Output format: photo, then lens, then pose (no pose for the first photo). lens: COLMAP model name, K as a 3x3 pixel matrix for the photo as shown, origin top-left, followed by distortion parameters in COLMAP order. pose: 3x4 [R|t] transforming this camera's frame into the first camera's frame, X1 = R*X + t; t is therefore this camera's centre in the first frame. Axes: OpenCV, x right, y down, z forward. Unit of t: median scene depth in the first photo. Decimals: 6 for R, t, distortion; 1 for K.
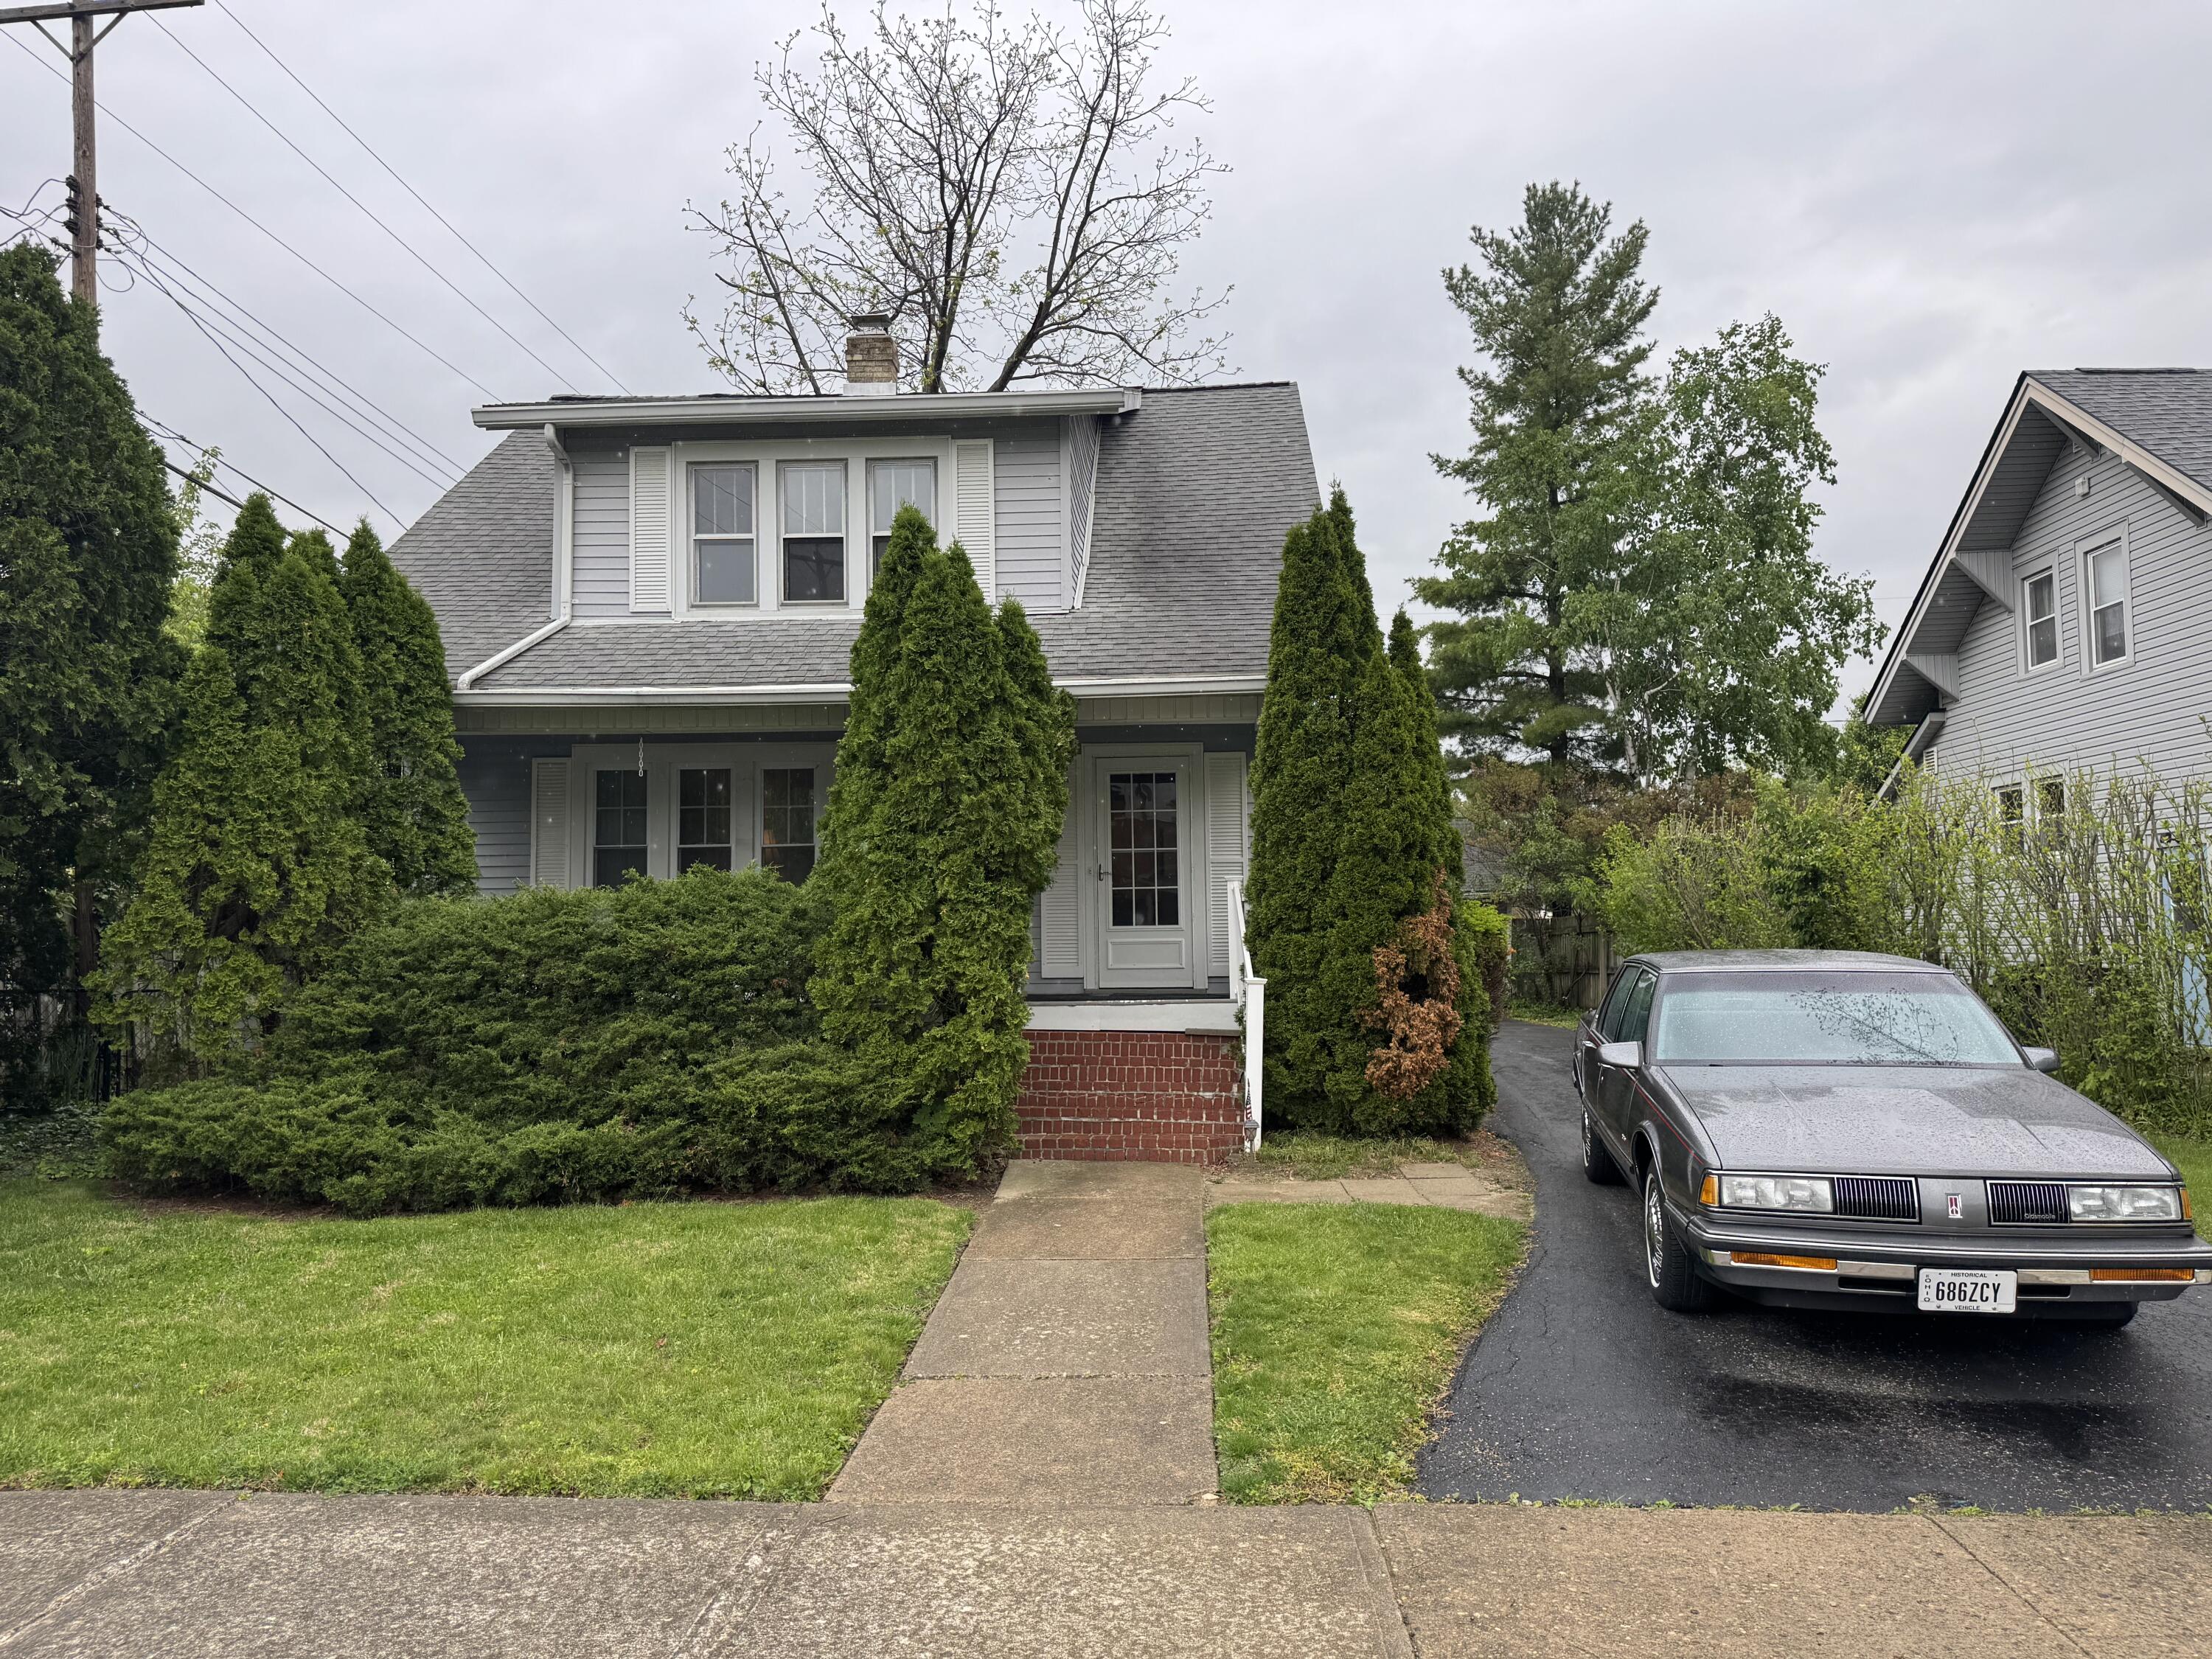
lens RADIAL K [[1611.2, 0, 1106.0], [0, 1611.2, 829.5], [0, 0, 1]] dist [0.160267, -0.248745]
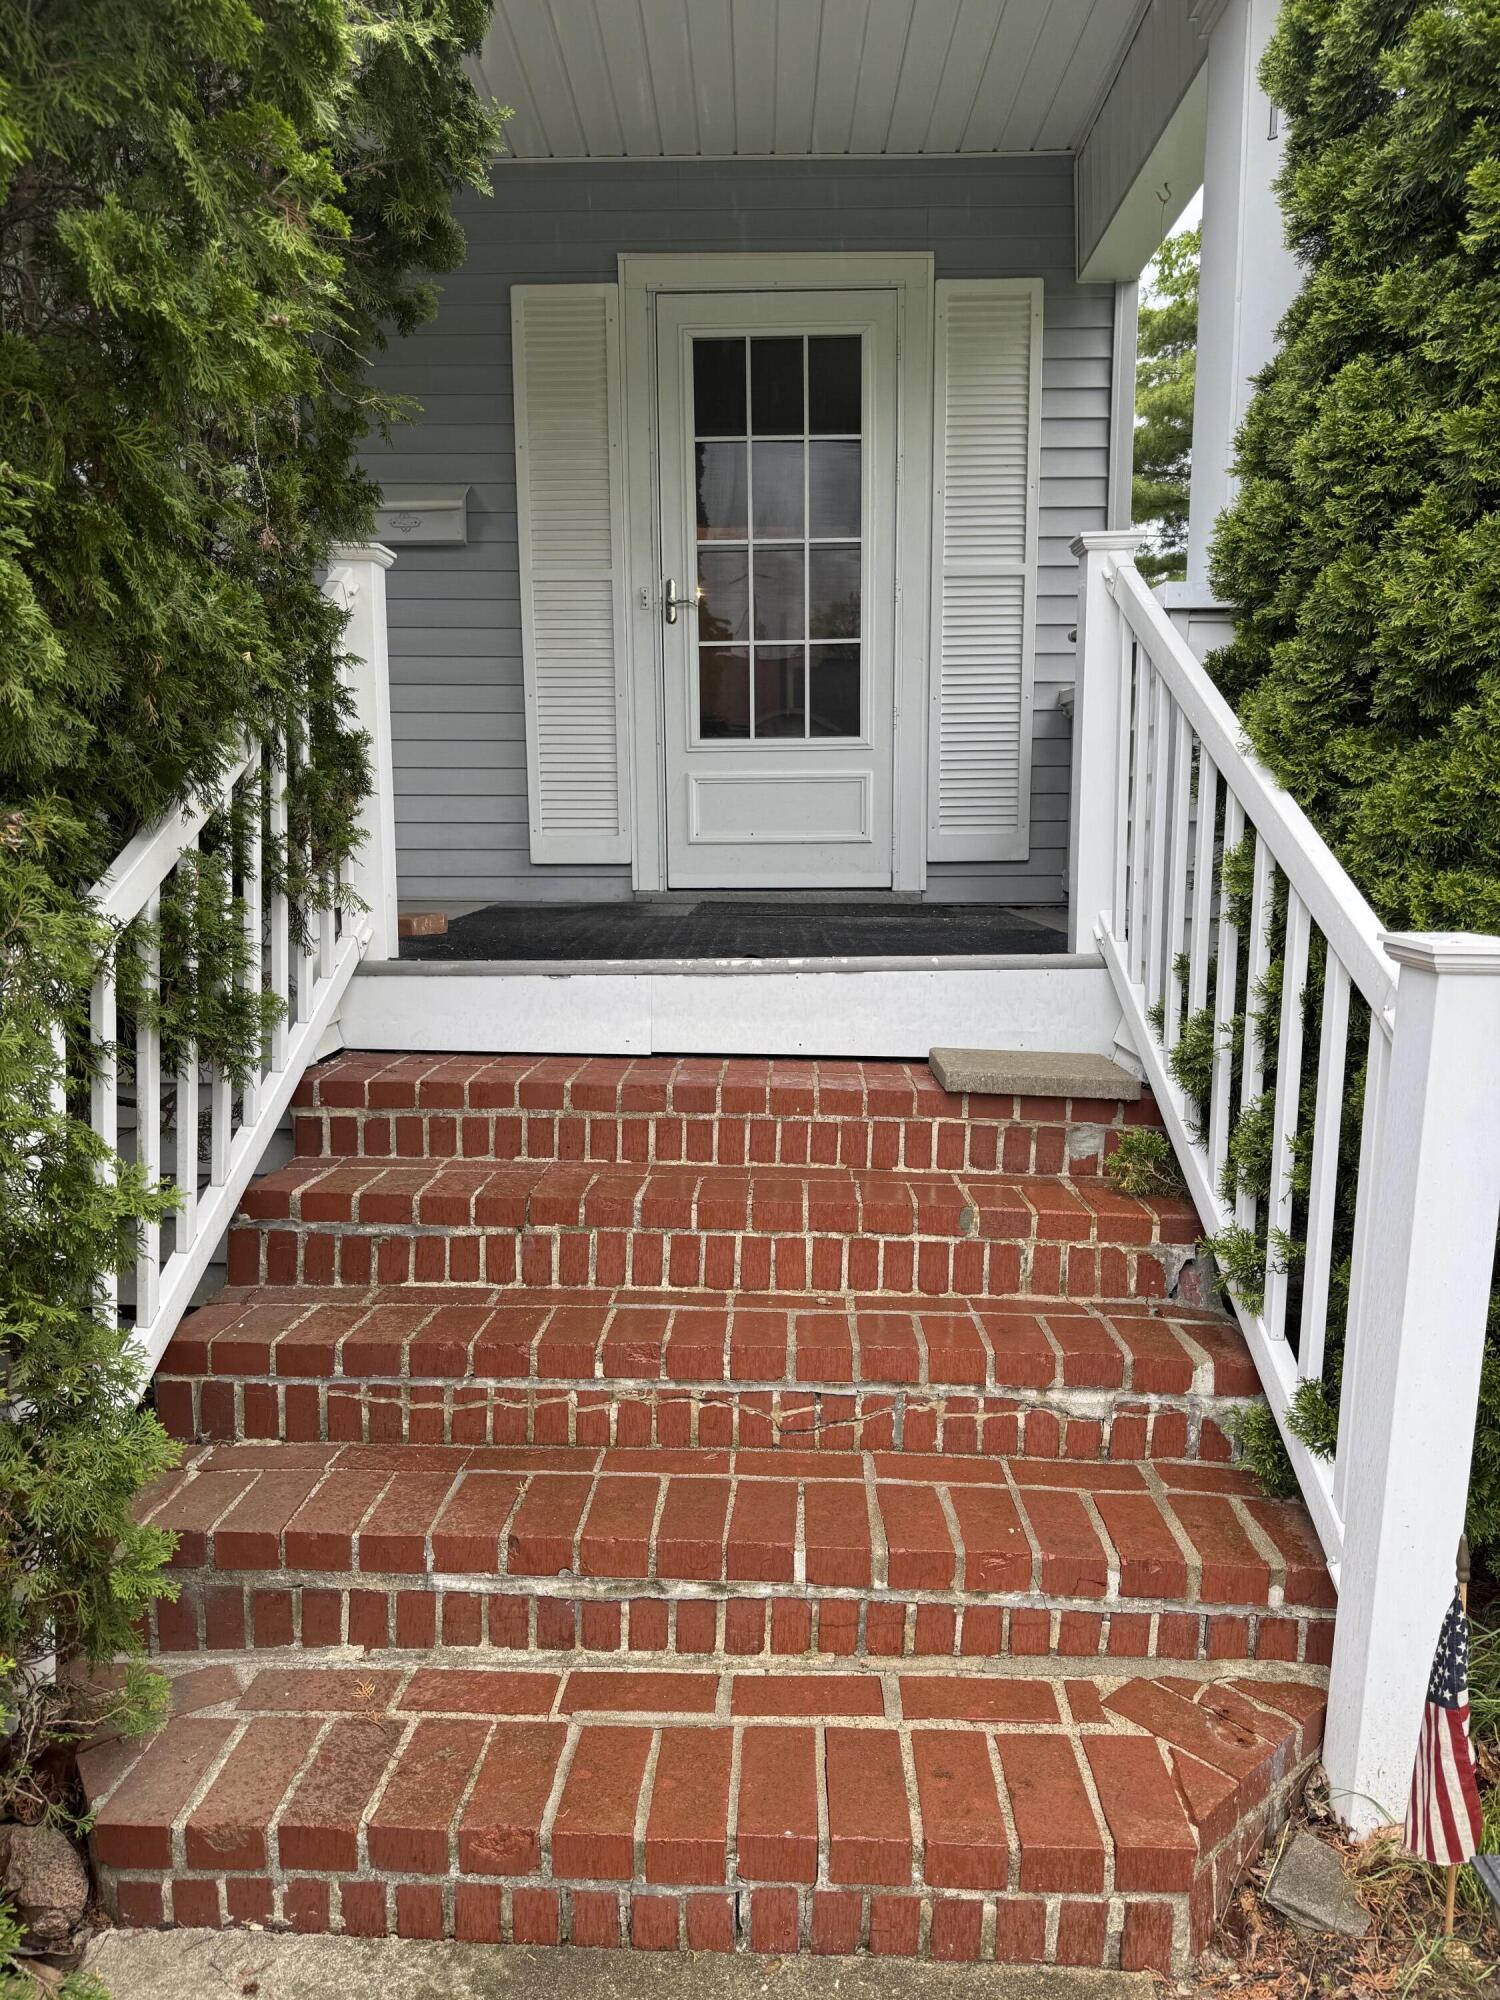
lens RADIAL K [[1456.8, 0, 750.0], [0, 1456.8, 1000.0], [0, 0, 1]] dist [0.160267, -0.248745]
pose [[0.999517, 0.002363, 0.030977, 0.008063], [-0.008725, 0.978321, 0.206910, 0.070283], [-0.029816, -0.207080, 0.977870, 0.902893]]
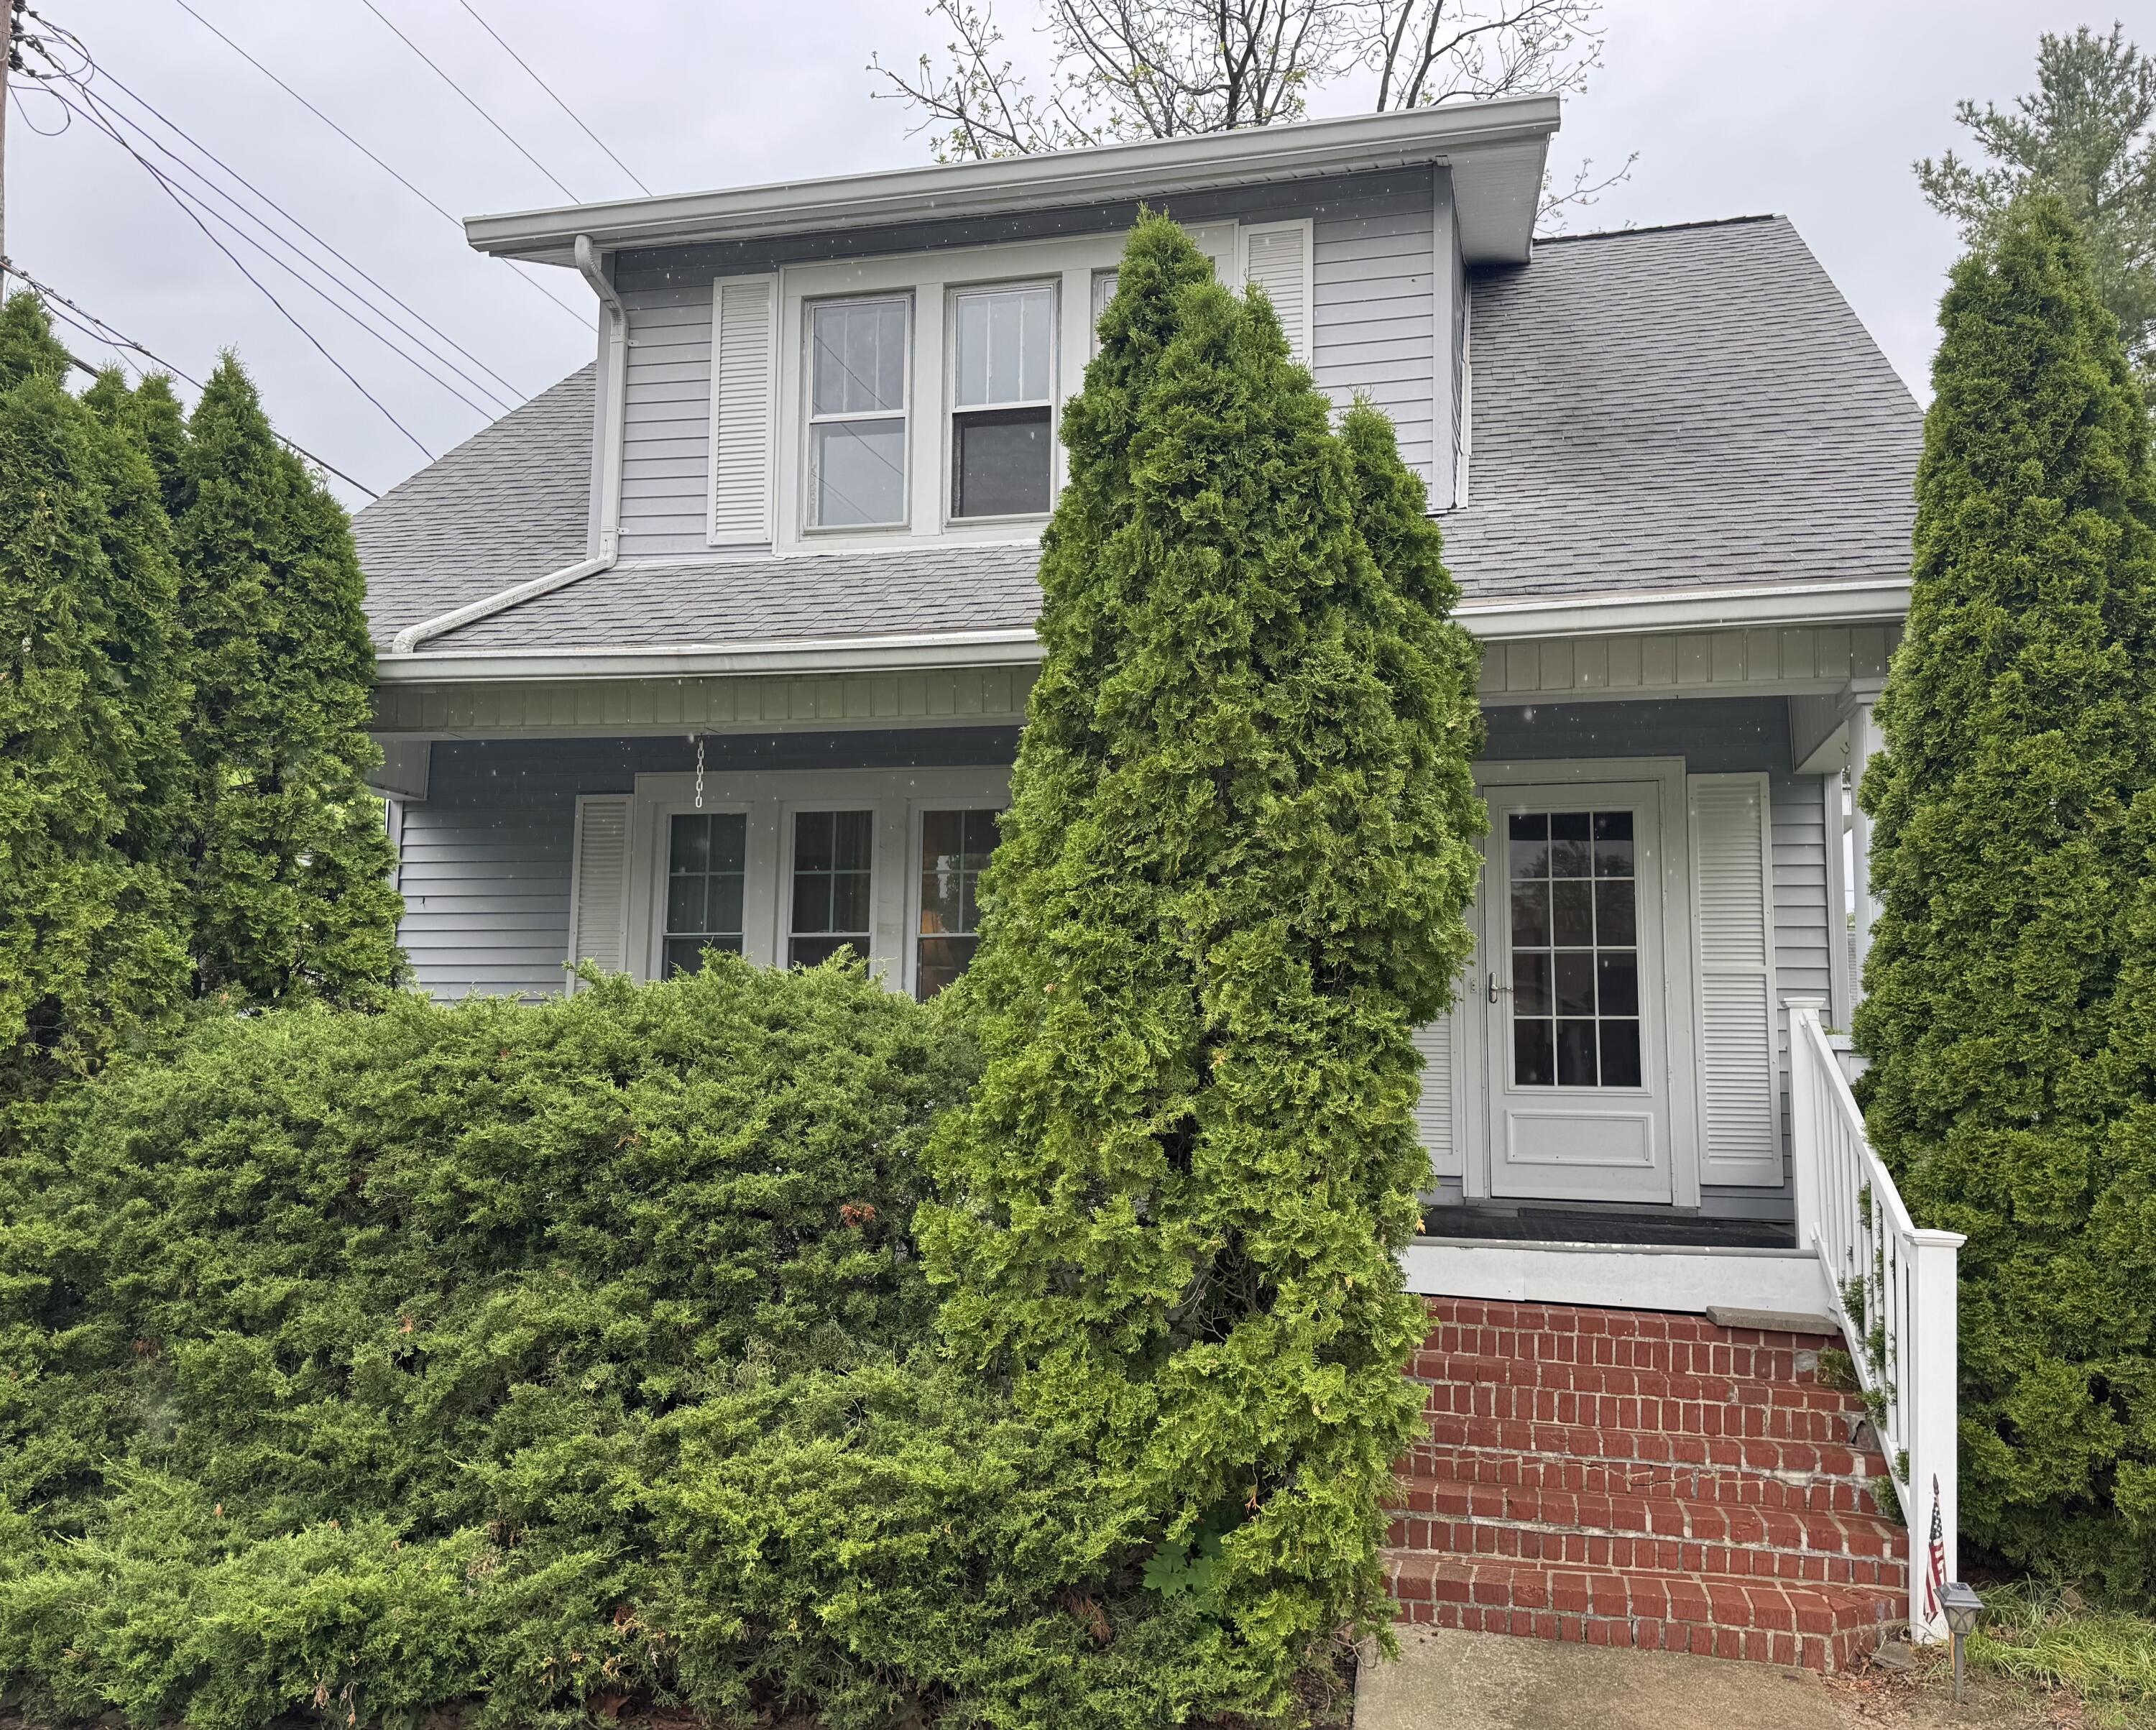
lens RADIAL K [[1844.9, 0, 1078.0], [0, 1844.9, 865.0], [0, 0, 1]] dist [0.158243, -0.267504]
pose [[0.985323, 0.003537, -0.170664, -0.051899], [-0.010862, 0.999058, -0.042009, 0.018690], [0.170355, 0.043246, 0.984433, 0.490631]]
